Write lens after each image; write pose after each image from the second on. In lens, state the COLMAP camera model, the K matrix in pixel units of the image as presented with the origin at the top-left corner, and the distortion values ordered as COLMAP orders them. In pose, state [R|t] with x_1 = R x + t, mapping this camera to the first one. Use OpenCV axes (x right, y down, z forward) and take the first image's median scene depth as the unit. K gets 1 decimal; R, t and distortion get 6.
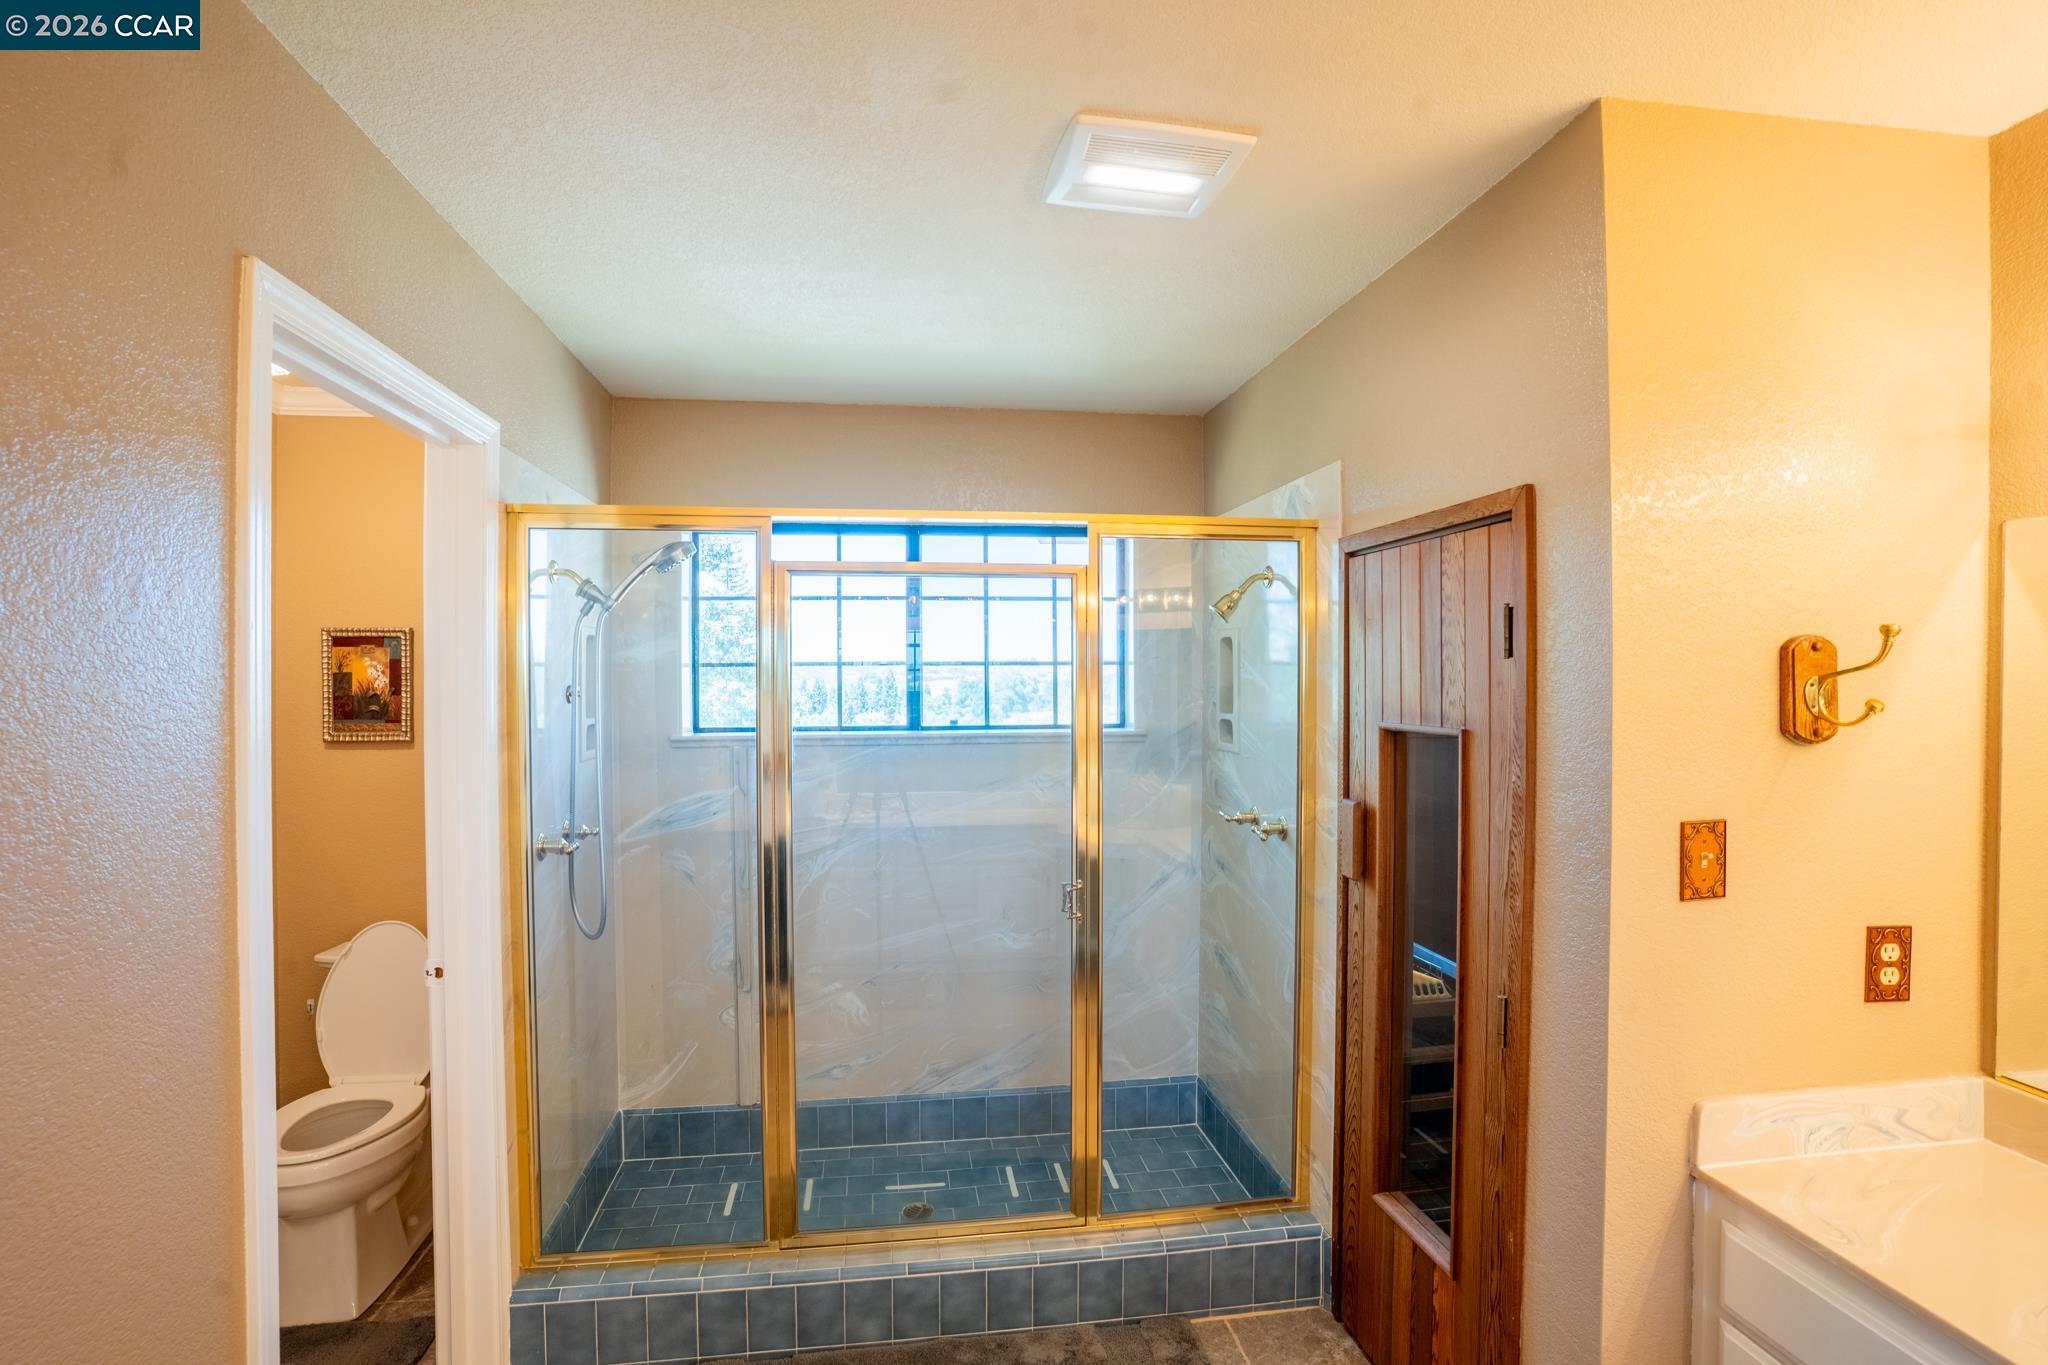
lens RADIAL K [[988.5, 0, 1020.4], [0, 988.5, 685.3], [0, 0, 1]] dist [-0.038401, 0.009251]
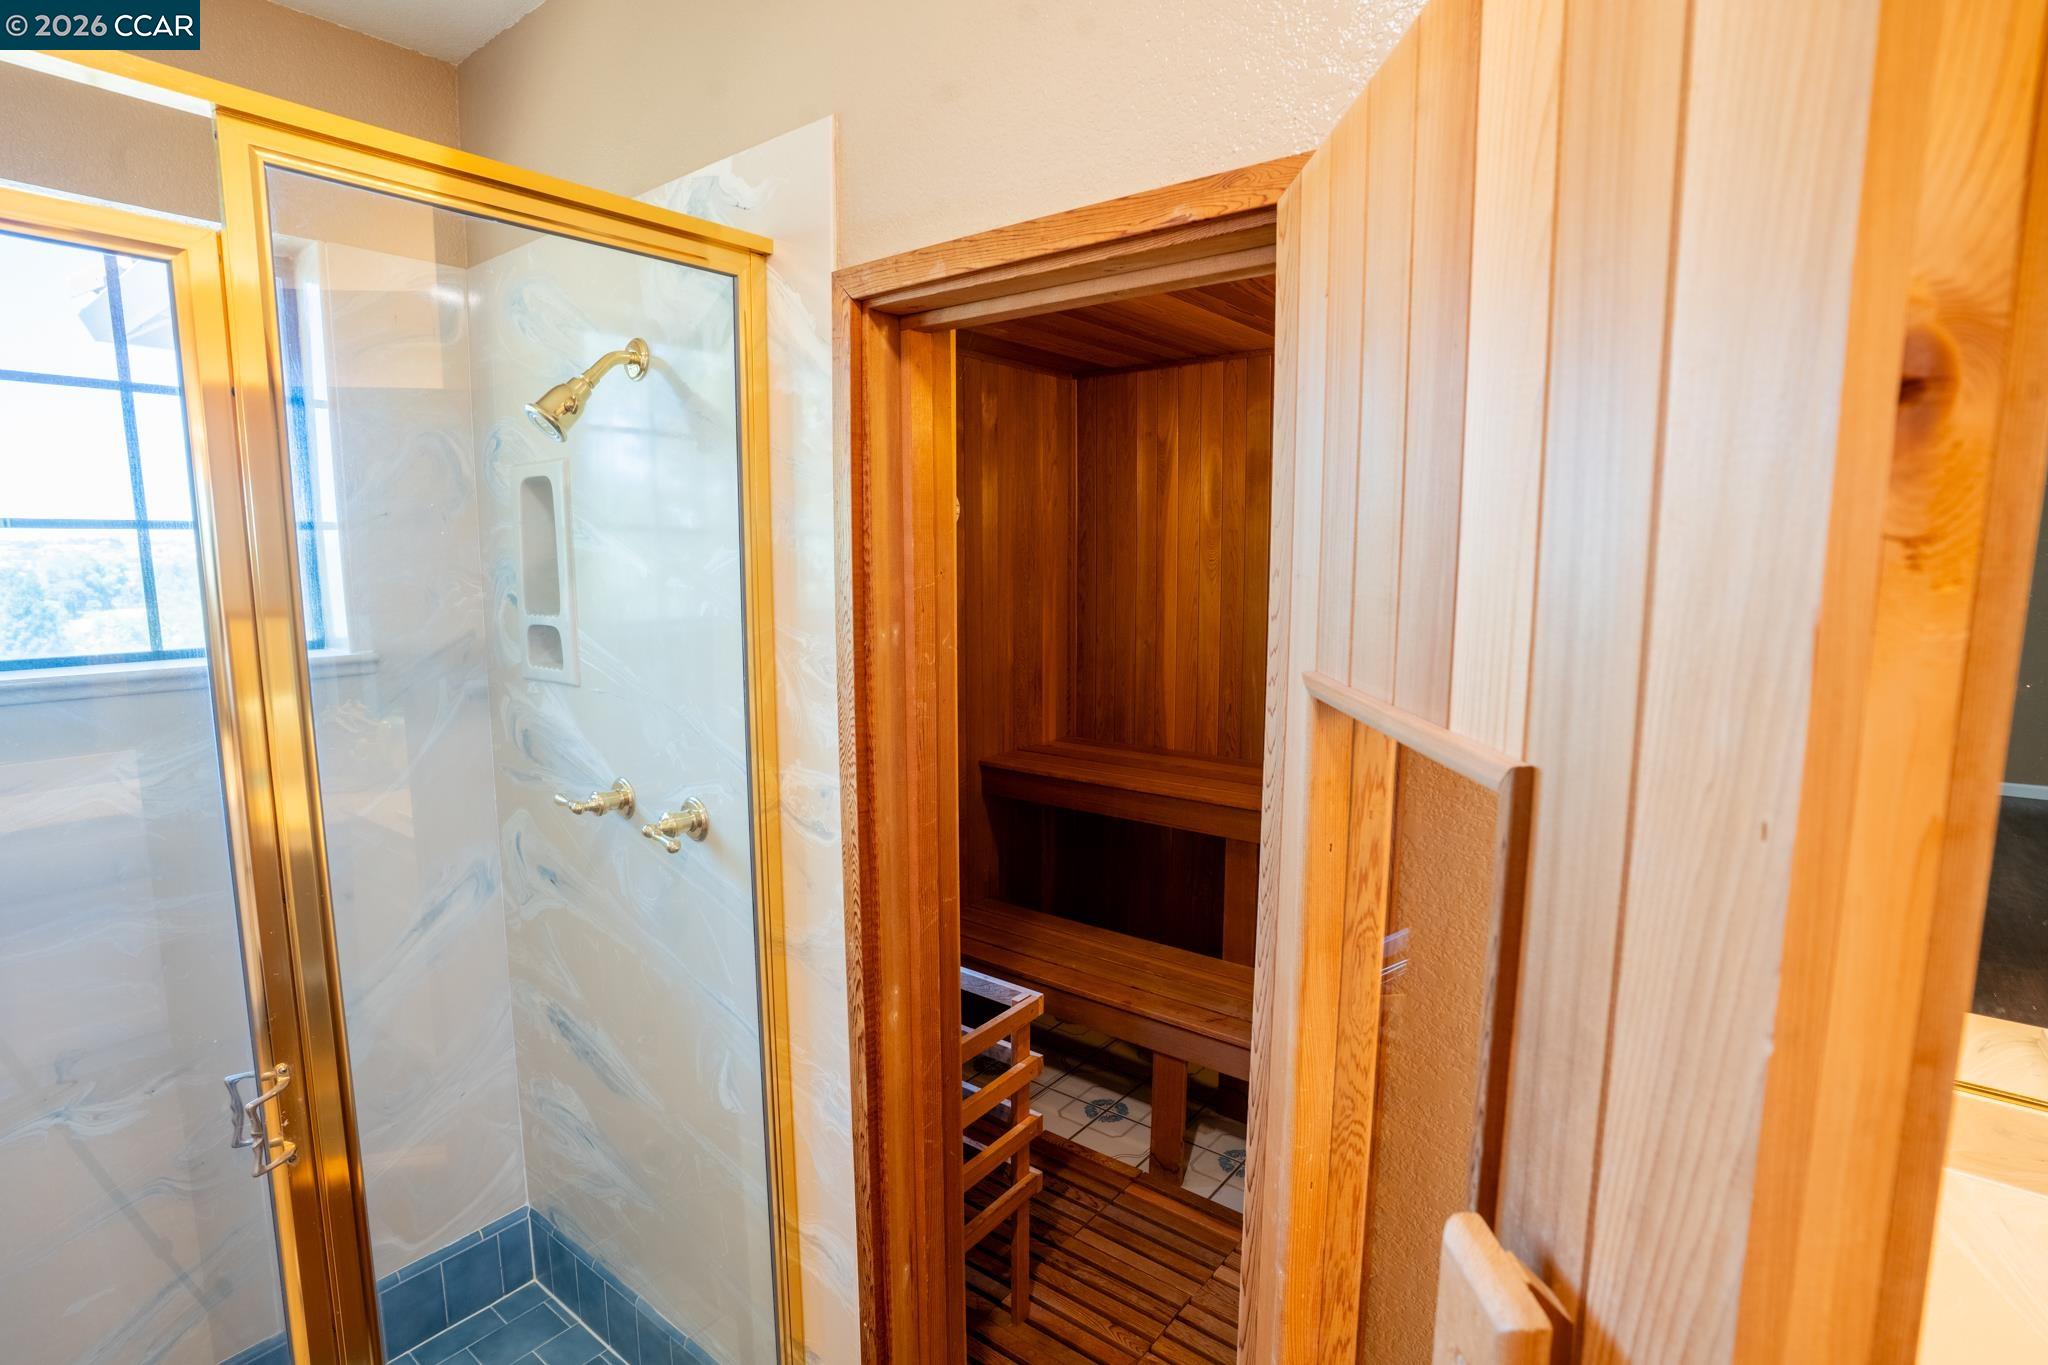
lens RADIAL K [[988.5, 0, 1016.6], [0, 988.5, 696.6], [0, 0, 1]] dist [-0.038401, 0.009251]
pose [[0.724398, -0.092349, 0.683168, 0.017547], [0.003502, 0.991467, 0.130311, 0.002583], [-0.689373, -0.092005, 0.718540, 0.406420]]
